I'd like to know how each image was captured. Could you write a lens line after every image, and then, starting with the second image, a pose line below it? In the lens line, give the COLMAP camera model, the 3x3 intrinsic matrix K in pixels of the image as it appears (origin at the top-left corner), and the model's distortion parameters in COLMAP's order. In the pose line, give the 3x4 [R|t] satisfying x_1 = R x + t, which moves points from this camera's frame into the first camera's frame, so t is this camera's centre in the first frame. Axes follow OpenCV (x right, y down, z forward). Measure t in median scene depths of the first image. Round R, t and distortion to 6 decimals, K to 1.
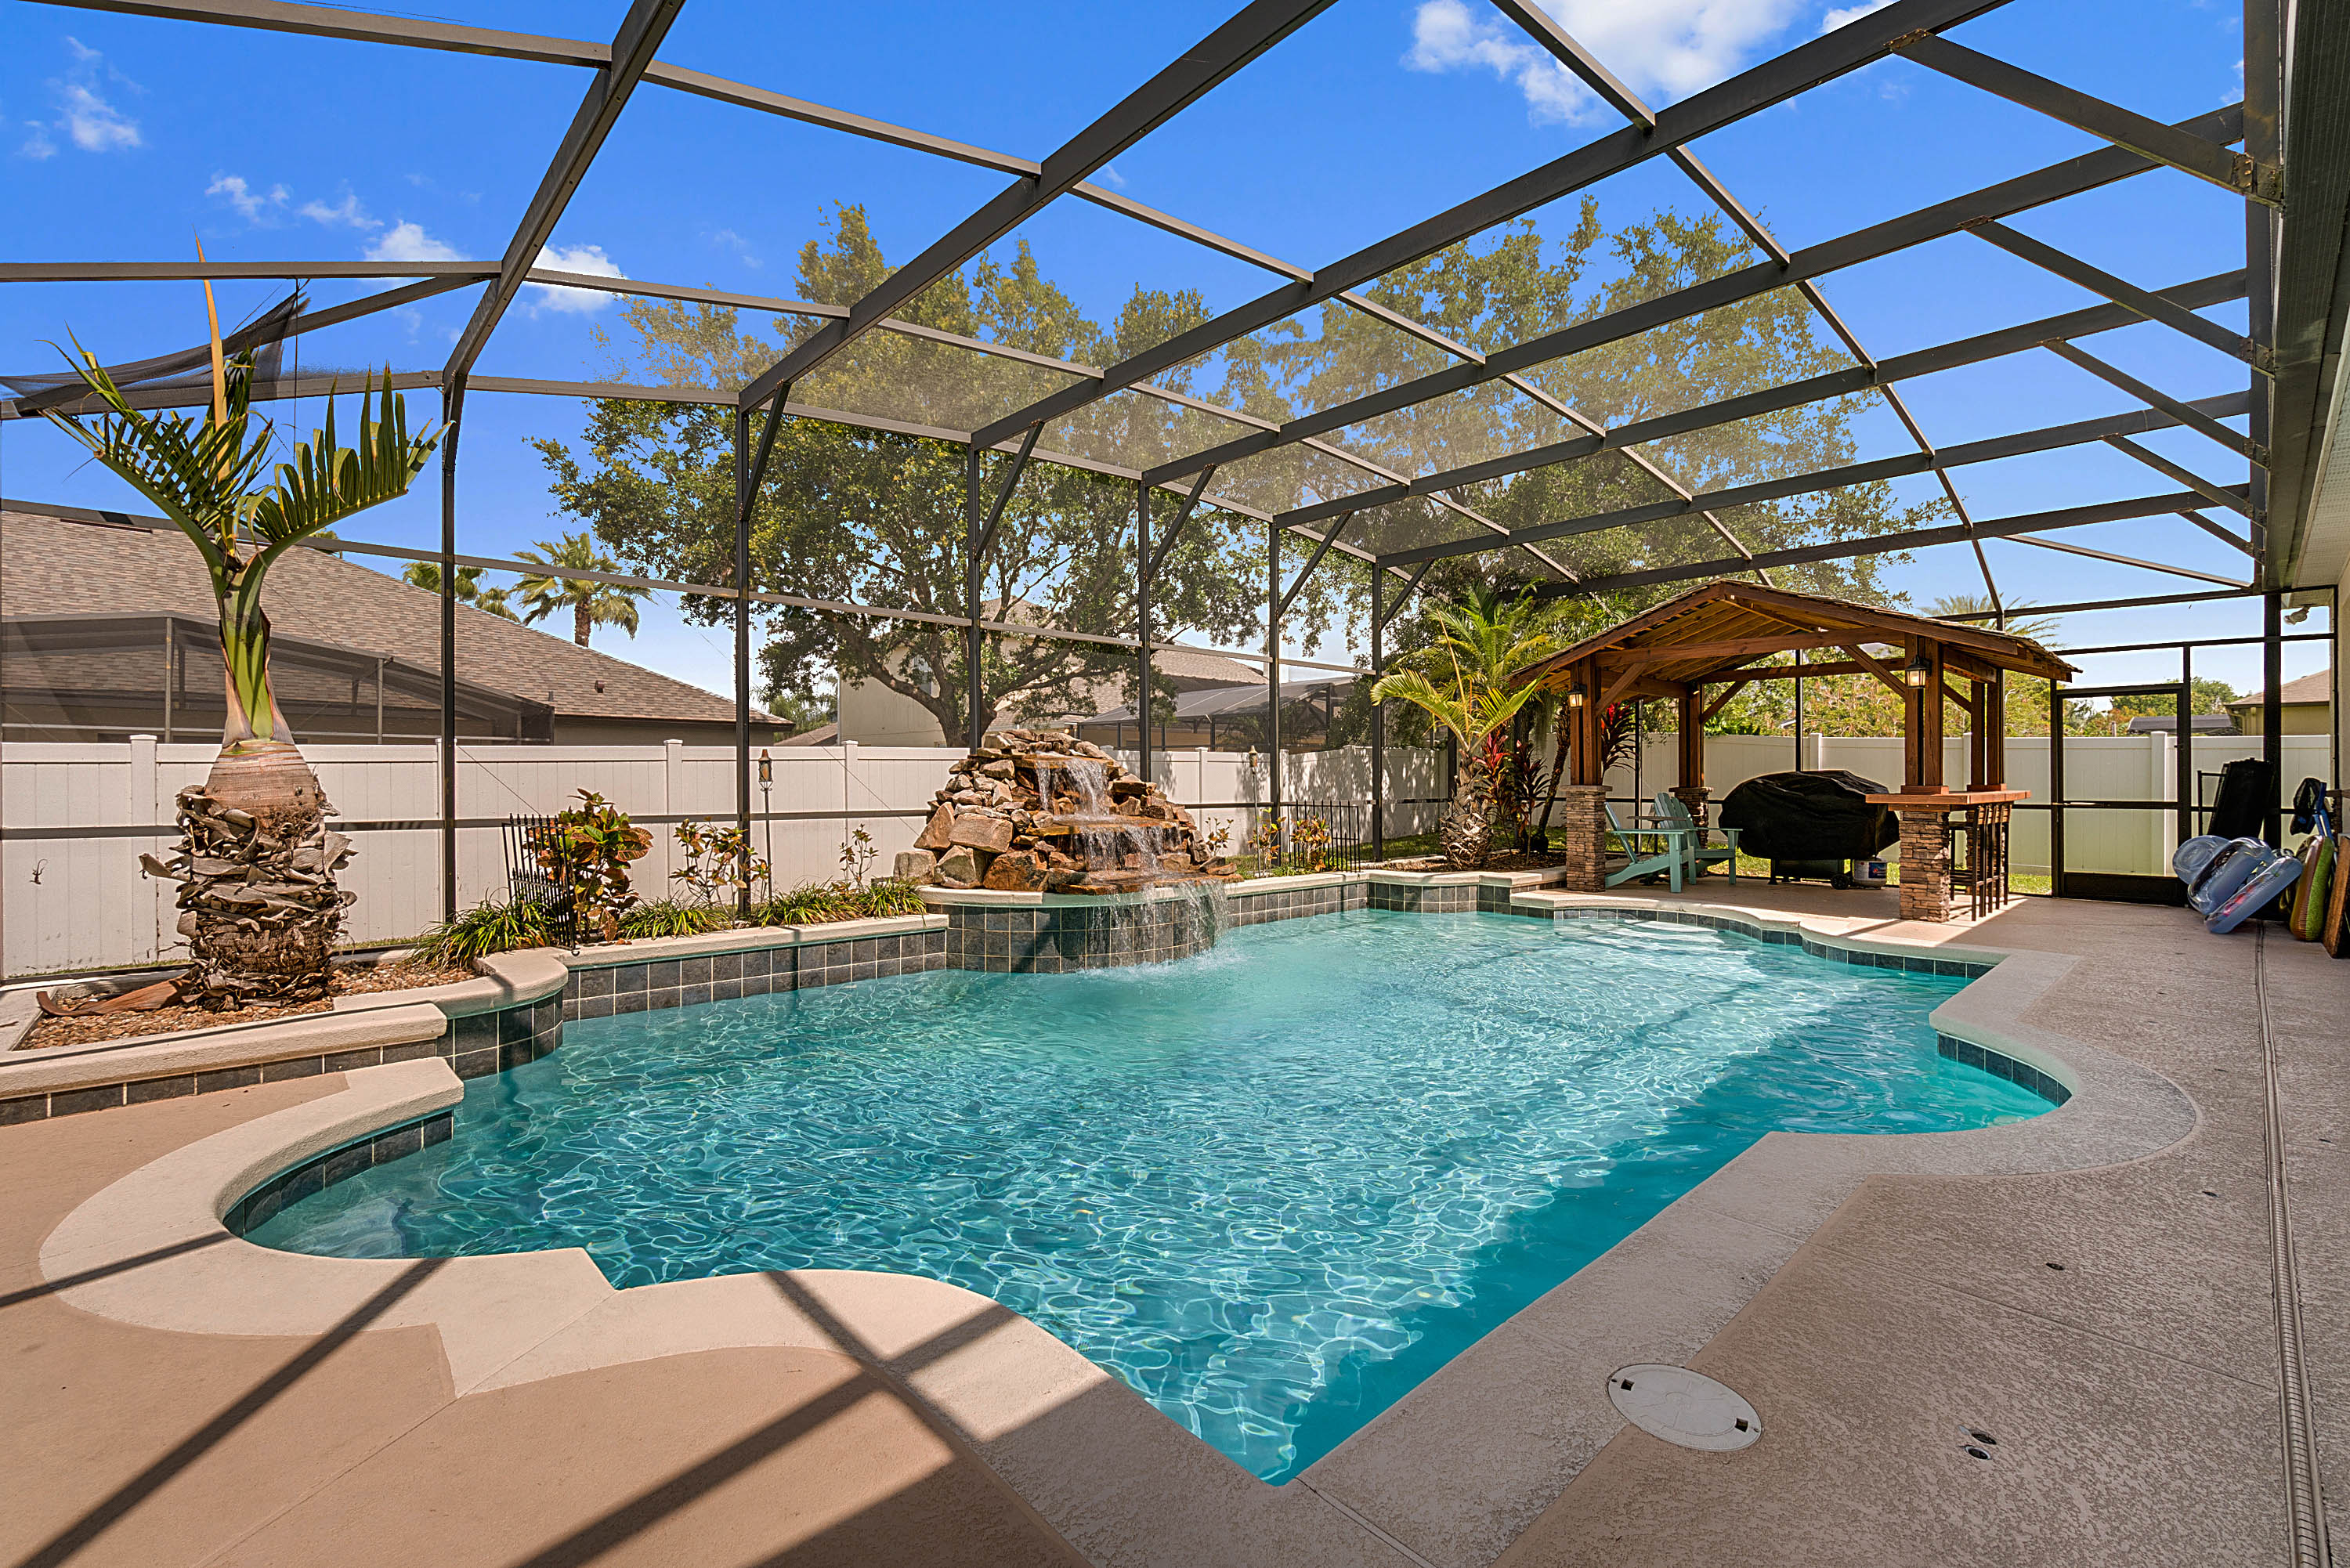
lens RADIAL K [[999.8, 0, 1172.4], [0, 999.8, 775.4], [0, 0, 1]] dist [-0.010727, 0.000408]
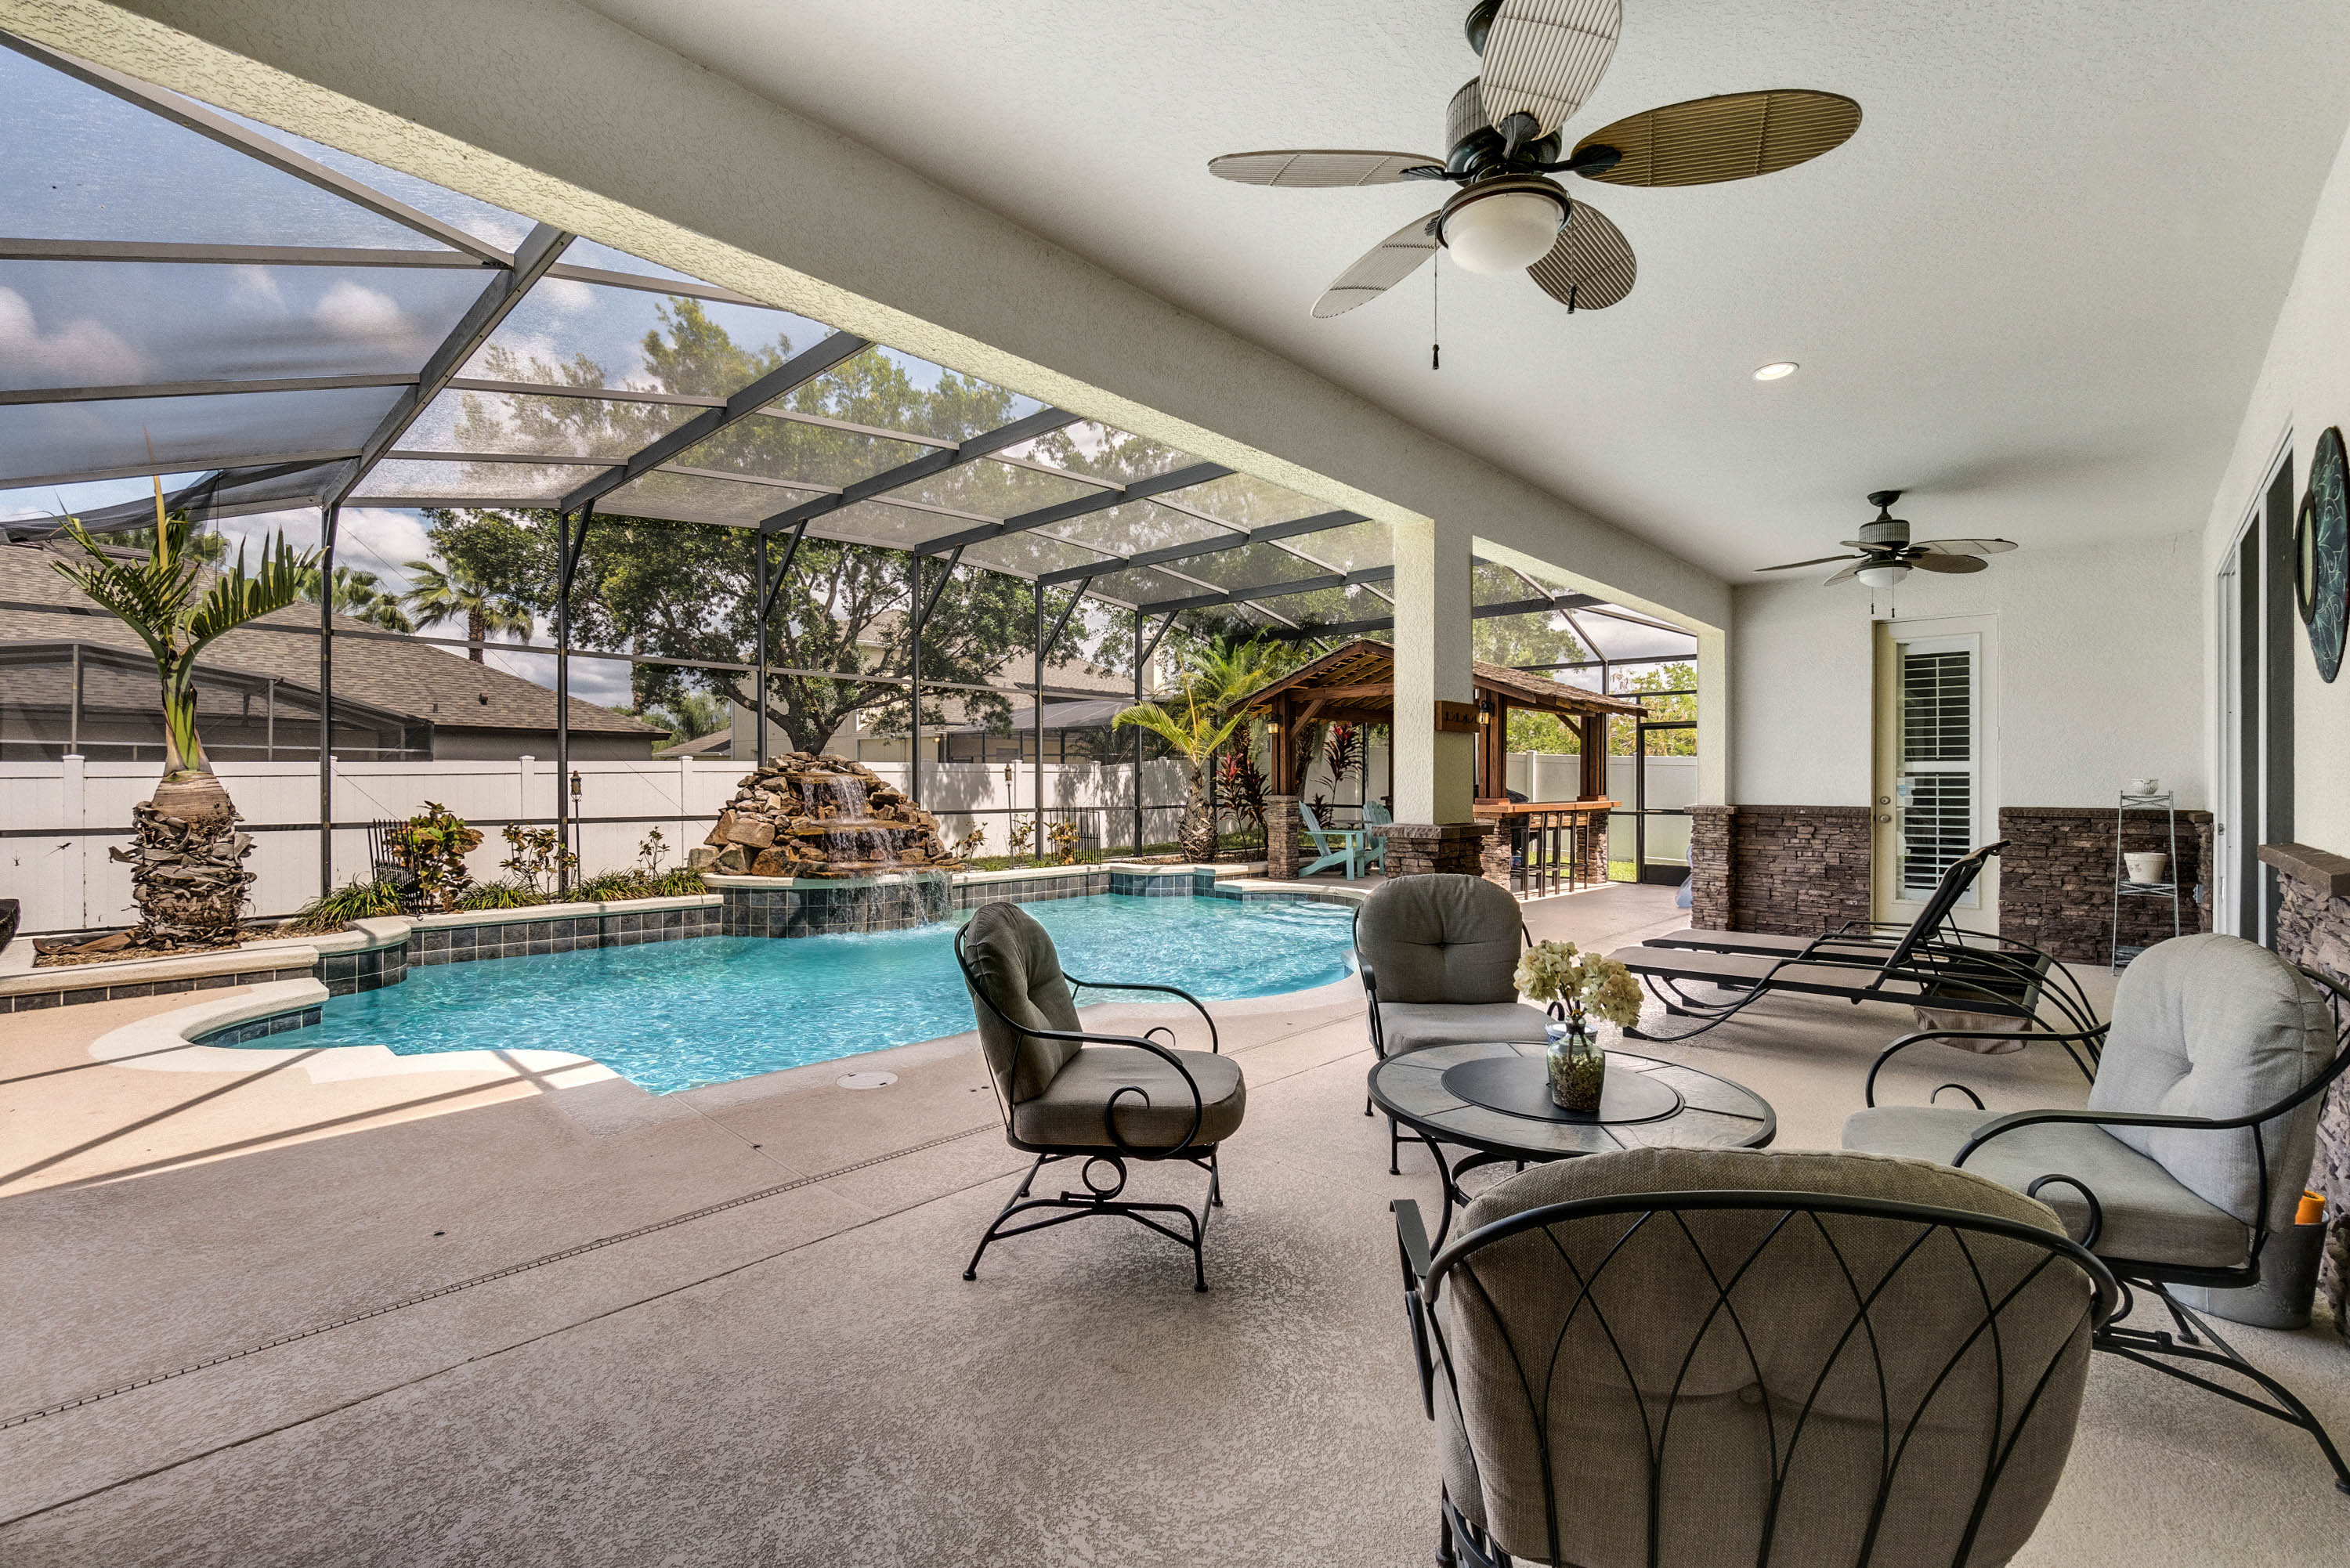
lens RADIAL K [[999.8, 0, 1172.4], [0, 999.8, 775.4], [0, 0, 1]] dist [-0.010727, 0.000408]
pose [[0.997790, 0.003625, 0.066348, 0.287991], [-0.003568, 0.999993, -0.000974, -0.020232], [-0.066351, 0.000735, 0.997796, -0.368582]]
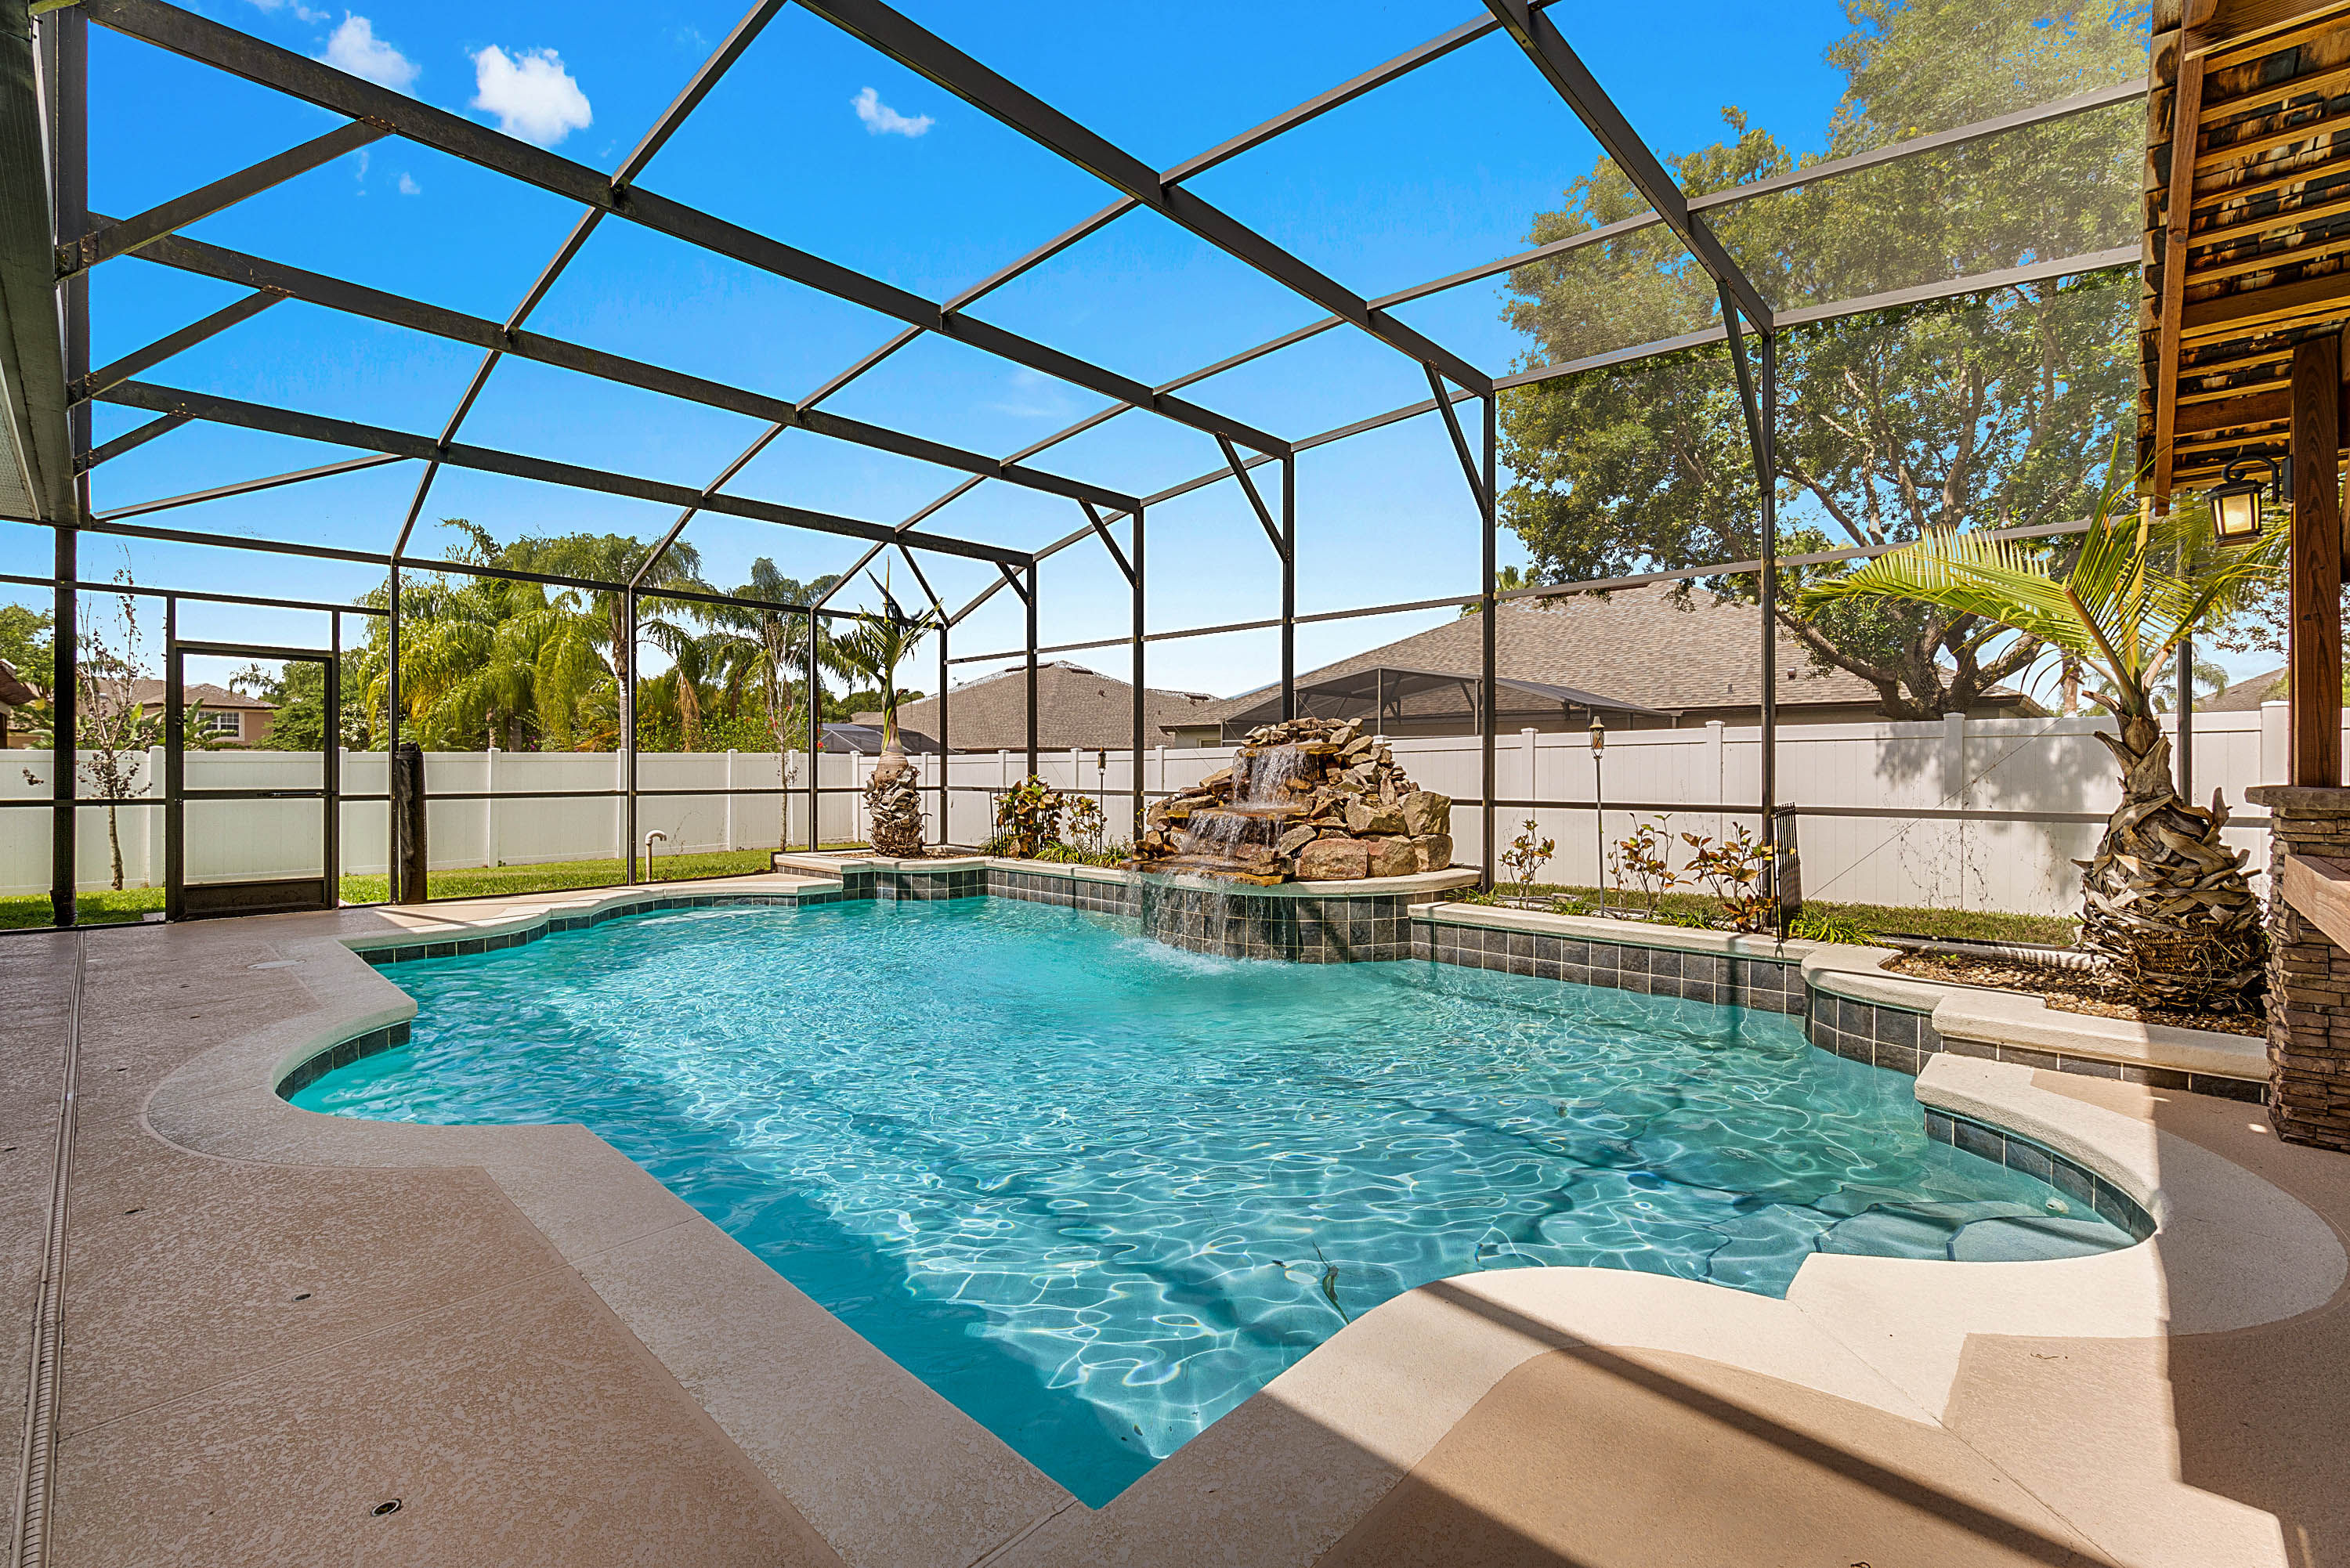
lens RADIAL K [[999.8, 0, 1172.4], [0, 999.8, 775.4], [0, 0, 1]] dist [-0.010727, 0.000408]
pose [[0.059674, 0.005570, -0.998202, 1.036197], [0.005592, 0.999967, 0.005914, 0.009928], [0.998202, -0.005935, 0.059640, 0.995615]]
